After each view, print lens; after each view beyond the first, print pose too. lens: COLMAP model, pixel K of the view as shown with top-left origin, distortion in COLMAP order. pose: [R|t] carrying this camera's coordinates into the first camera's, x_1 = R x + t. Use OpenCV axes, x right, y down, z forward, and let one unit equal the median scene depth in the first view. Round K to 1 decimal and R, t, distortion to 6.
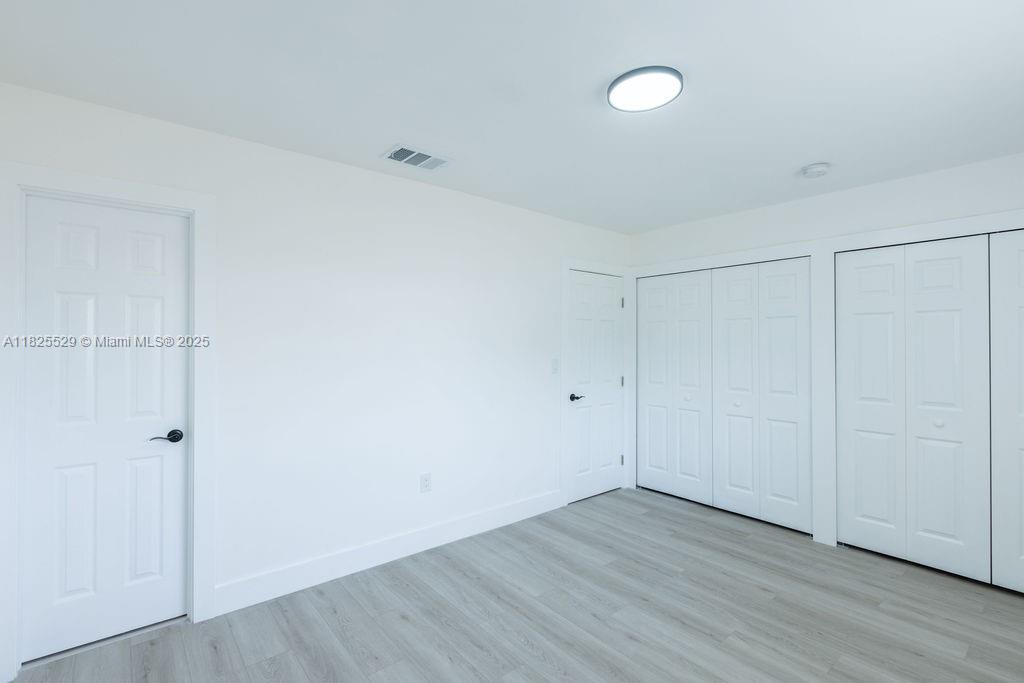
lens RADIAL K [[484.6, 0, 512.0], [0, 484.6, 341.5], [0, 0, 1]] dist [-0.001080, -0.000513]
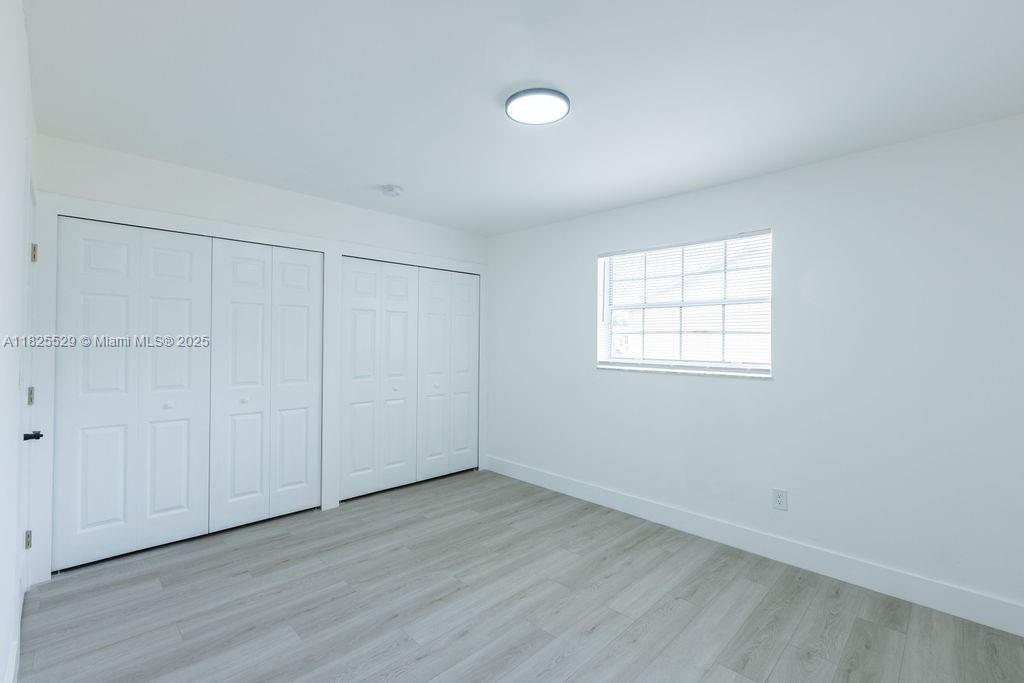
lens RADIAL K [[457.9, 0, 506.8], [0, 457.9, 335.5], [0, 0, 1]] dist [0.000985, -0.000674]
pose [[-0.112671, 0.008227, 0.993598, -0.514804], [-0.015835, 0.999824, -0.010075, 0.016448], [-0.993506, -0.016869, -0.112521, 0.778597]]
